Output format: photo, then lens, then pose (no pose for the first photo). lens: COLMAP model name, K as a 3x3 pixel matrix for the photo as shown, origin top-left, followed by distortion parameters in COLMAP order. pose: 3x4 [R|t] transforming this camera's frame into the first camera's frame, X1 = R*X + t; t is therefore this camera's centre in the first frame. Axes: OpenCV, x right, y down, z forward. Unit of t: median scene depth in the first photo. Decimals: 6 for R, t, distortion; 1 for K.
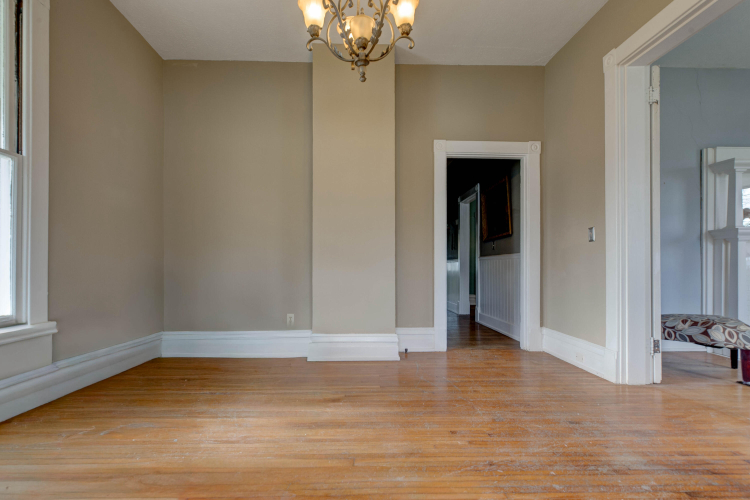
lens RADIAL K [[354.0, 0, 369.3], [0, 354.0, 264.2], [0, 0, 1]] dist [0.010887, -0.000474]
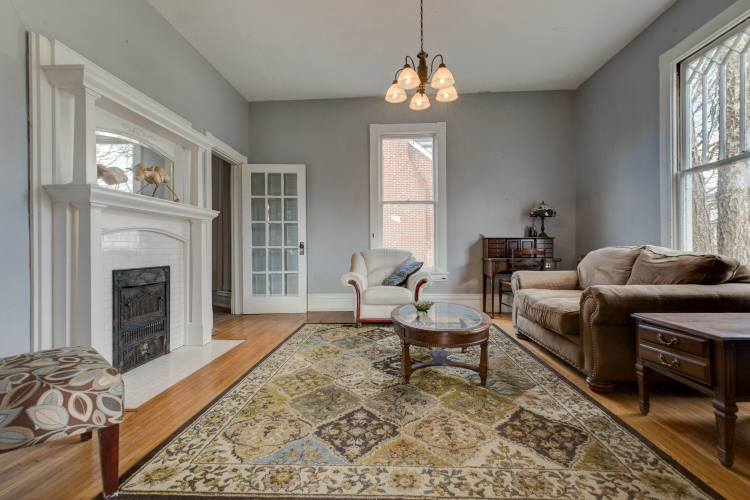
lens RADIAL K [[354.0, 0, 373.8], [0, 354.0, 245.5], [0, 0, 1]] dist [0.010887, -0.000474]
pose [[0.090026, 0.004908, 0.995927, 0.465455], [0.009278, 0.999940, -0.005766, 0.006741], [-0.995896, 0.009760, 0.089975, 0.461616]]
